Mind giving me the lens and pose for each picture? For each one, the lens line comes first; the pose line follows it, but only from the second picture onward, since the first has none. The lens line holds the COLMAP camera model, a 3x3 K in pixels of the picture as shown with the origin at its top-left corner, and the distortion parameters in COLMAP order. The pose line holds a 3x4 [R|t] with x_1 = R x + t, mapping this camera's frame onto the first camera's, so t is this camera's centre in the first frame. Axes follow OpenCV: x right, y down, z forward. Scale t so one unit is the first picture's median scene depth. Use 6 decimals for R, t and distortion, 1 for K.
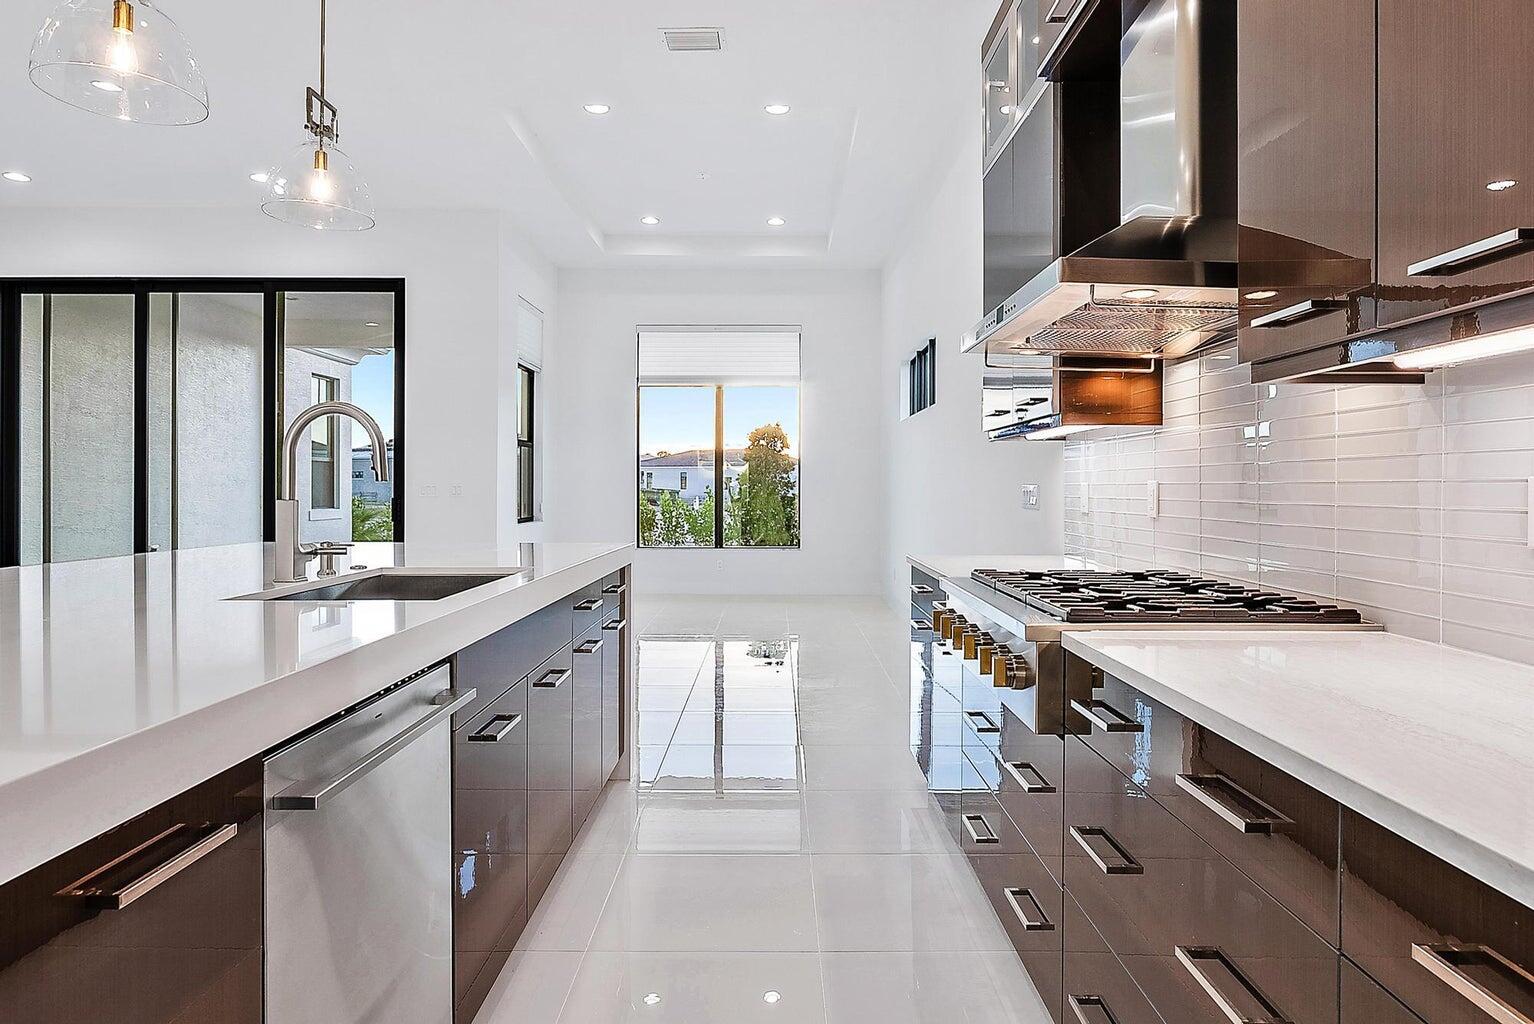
lens RADIAL K [[839.9, 0, 767.0], [0, 839.9, 512.0], [0, 0, 1]] dist [-0.000020, -0.000023]
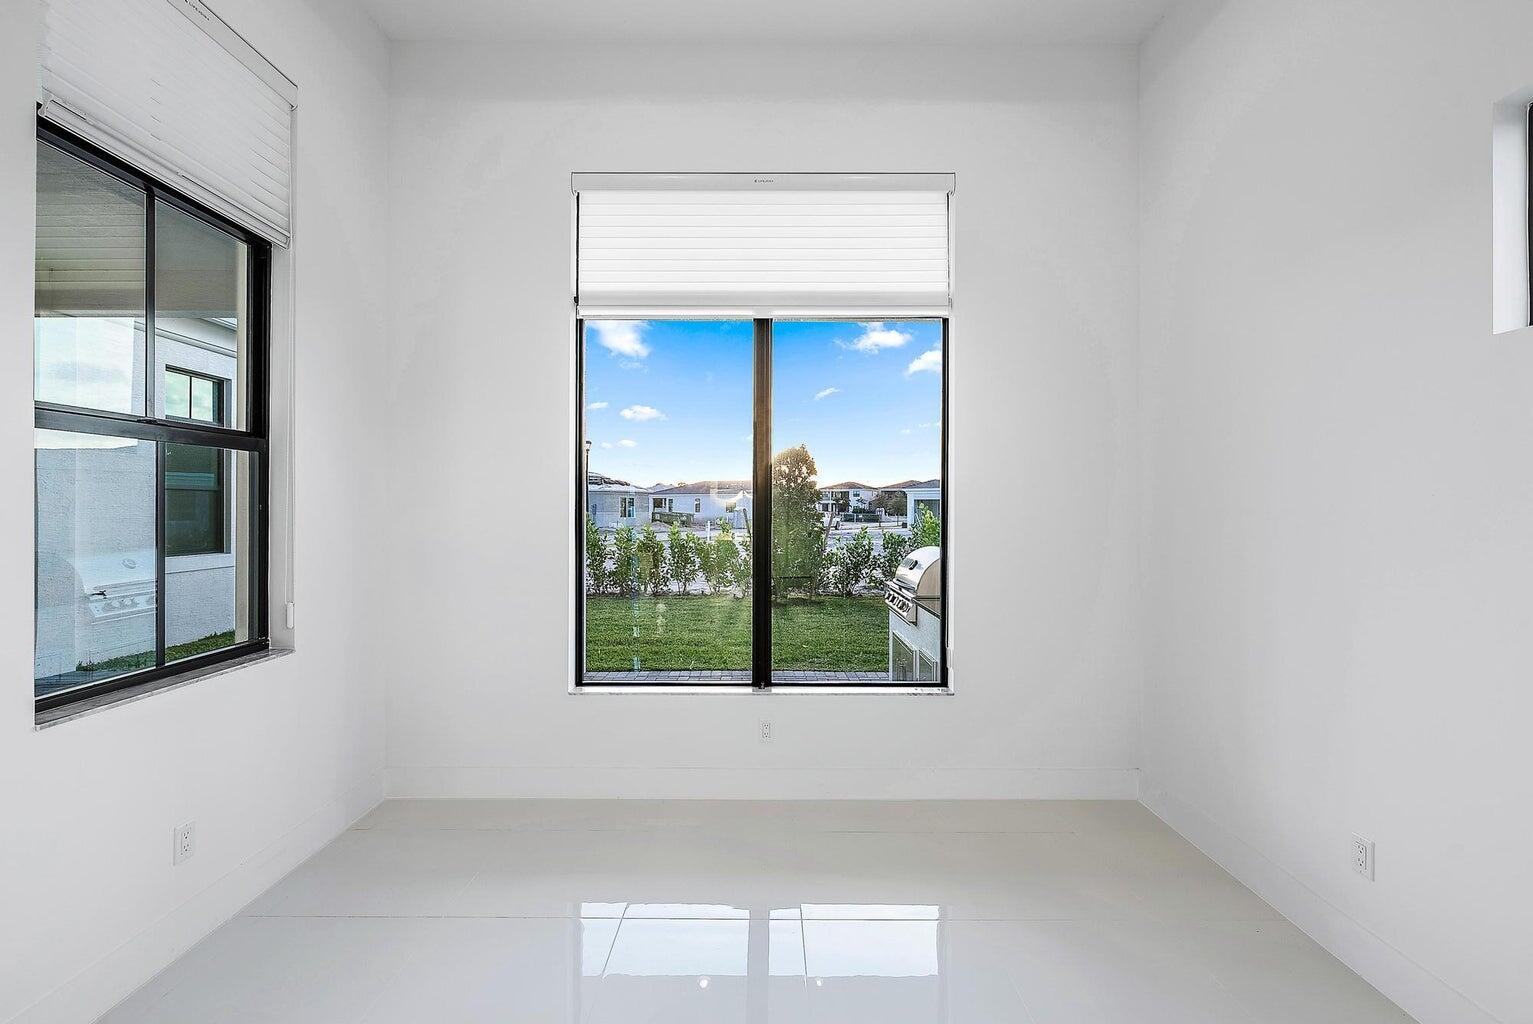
lens RADIAL K [[625.9, 0, 766.5], [0, 625.9, 512.0], [0, 0, 1]] dist [0.010786, -0.000094]
pose [[0.999953, -0.000379, 0.009688, -0.031629], [0.000625, 0.999677, -0.025411, -0.021322], [-0.009675, 0.025416, 0.999630, 0.360721]]
